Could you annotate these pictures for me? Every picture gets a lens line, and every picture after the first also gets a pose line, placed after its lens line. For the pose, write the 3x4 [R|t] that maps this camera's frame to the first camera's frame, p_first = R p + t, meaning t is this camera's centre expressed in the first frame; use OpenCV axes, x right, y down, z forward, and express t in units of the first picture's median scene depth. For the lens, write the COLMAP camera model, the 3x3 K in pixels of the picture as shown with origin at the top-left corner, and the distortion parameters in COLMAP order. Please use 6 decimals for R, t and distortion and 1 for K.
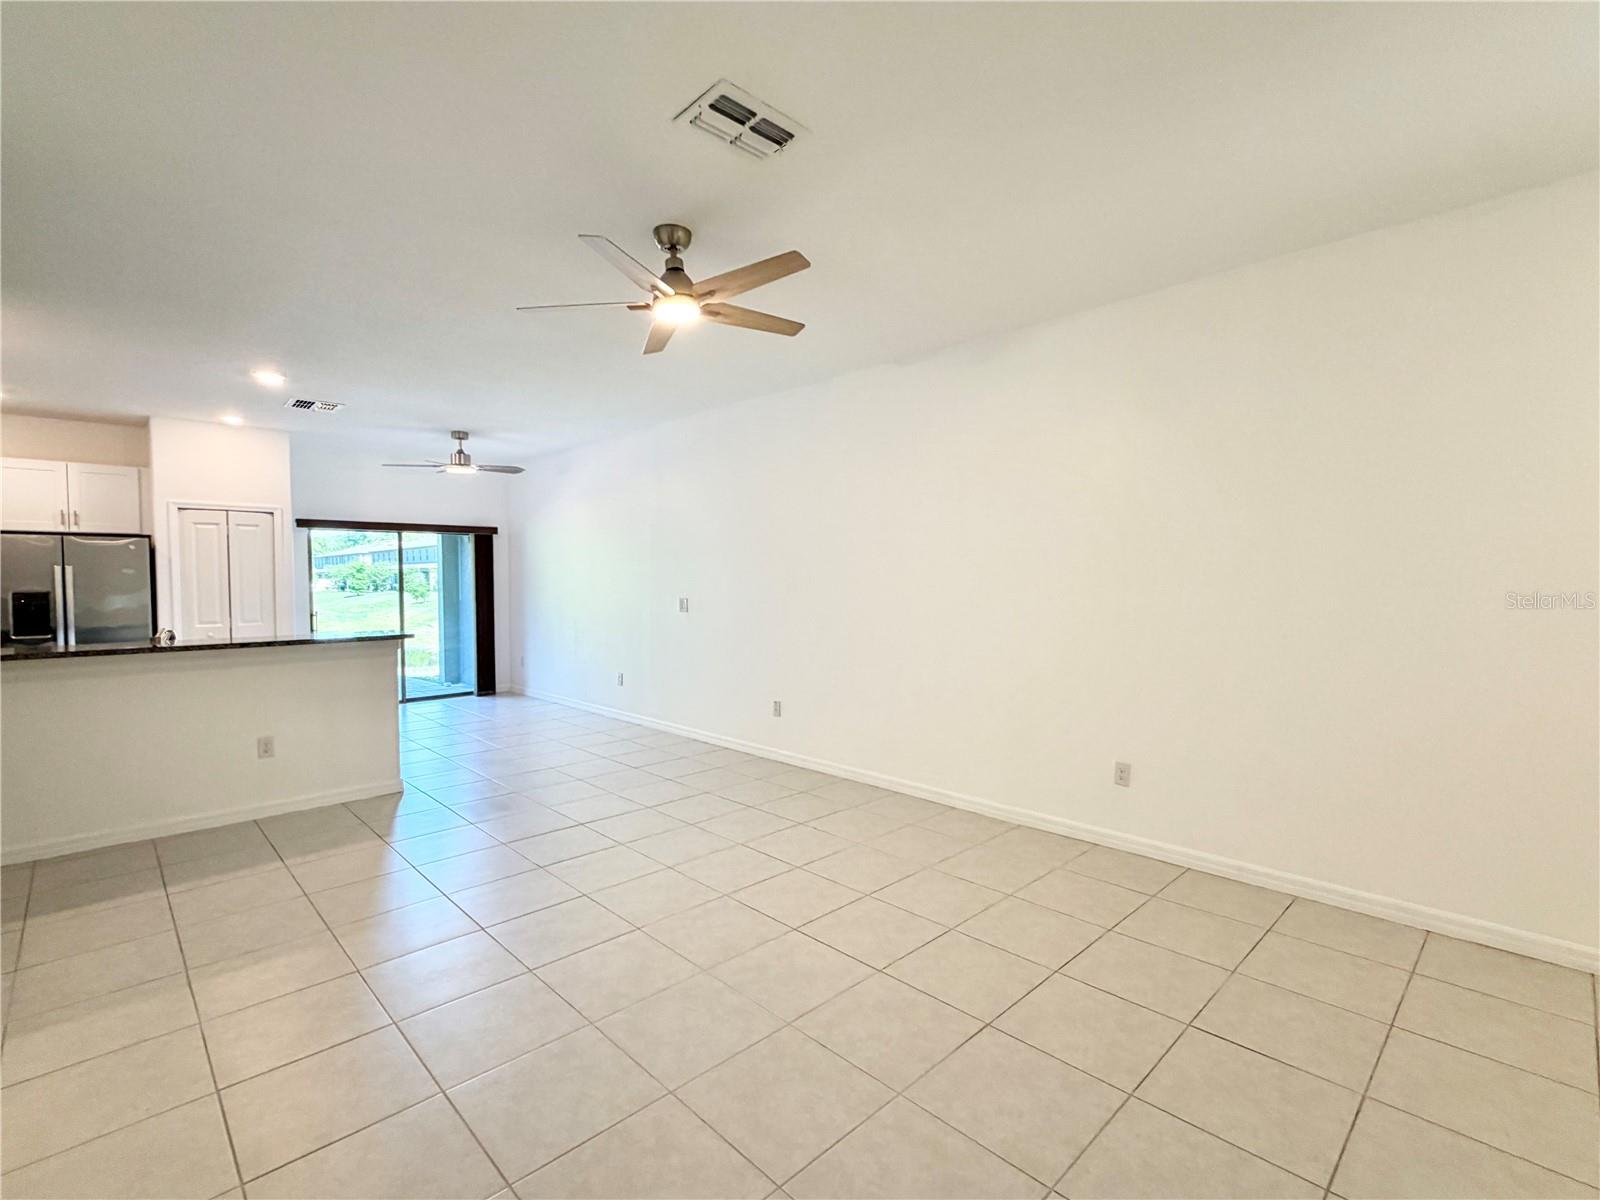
lens RADIAL K [[741.5, 0, 804.3], [0, 741.5, 607.7], [0, 0, 1]] dist [0.002225, -0.000704]
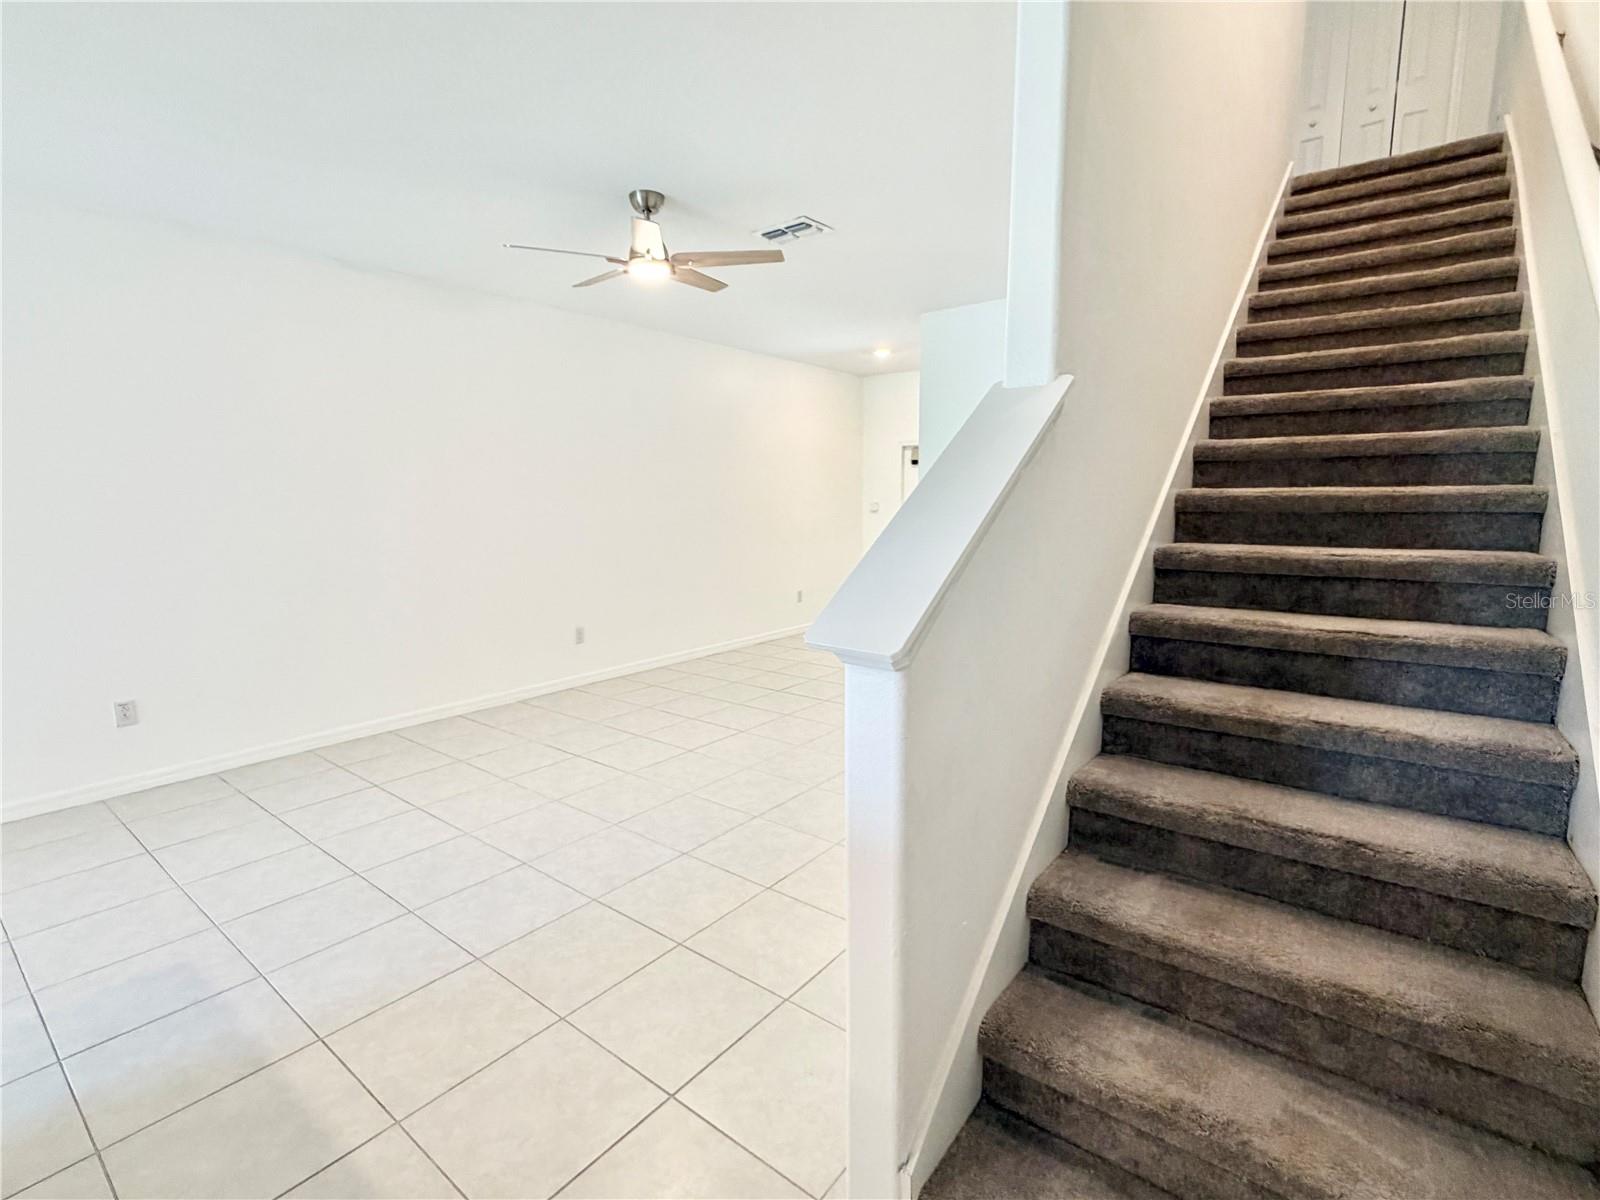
lens RADIAL K [[741.5, 0, 798.6], [0, 741.5, 606.5], [0, 0, 1]] dist [0.002225, -0.000704]
pose [[-0.144644, -0.138515, 0.979741, -0.592826], [0.047390, 0.988047, 0.146686, -0.017828], [-0.988348, 0.067648, -0.136351, 0.408519]]
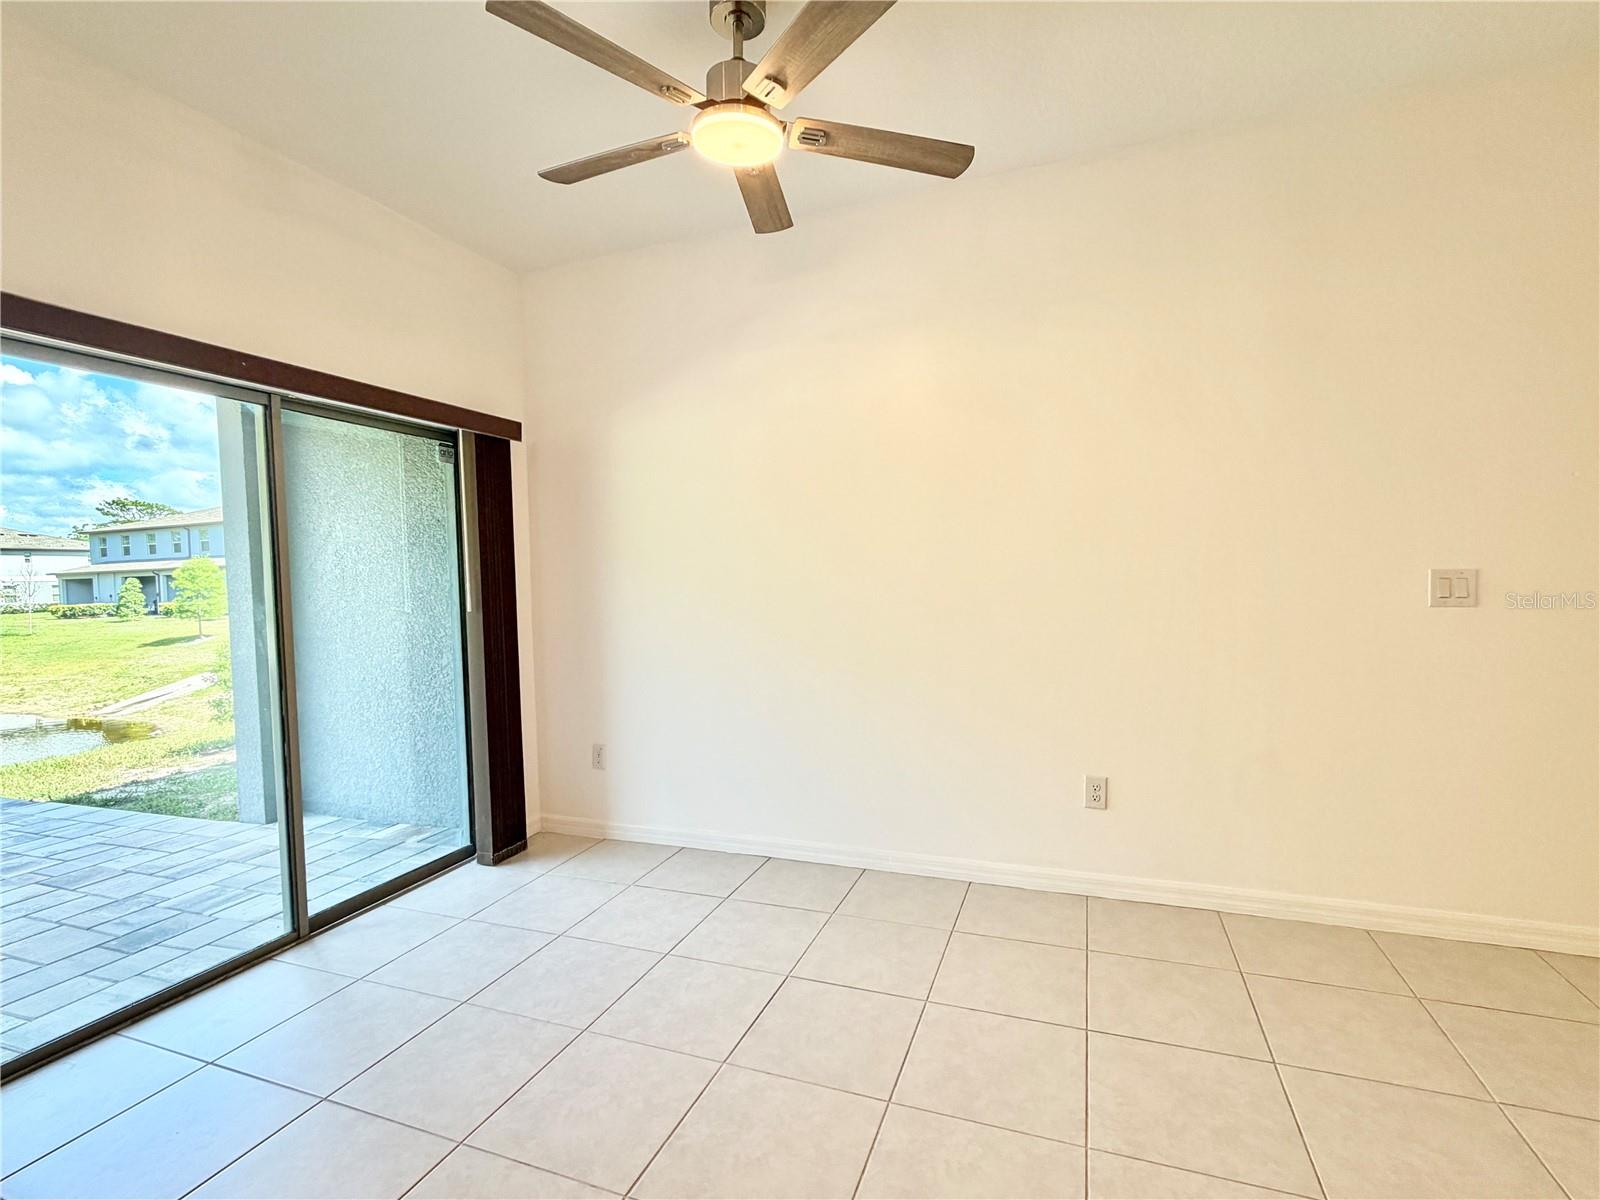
lens RADIAL K [[741.5, 0, 790.0], [0, 741.5, 603.9], [0, 0, 1]] dist [0.002225, -0.000704]
pose [[0.909268, -0.030245, 0.415111, -0.575218], [0.039437, 0.999130, -0.013587, -0.002504], [-0.414339, 0.028725, 0.909669, 0.748220]]
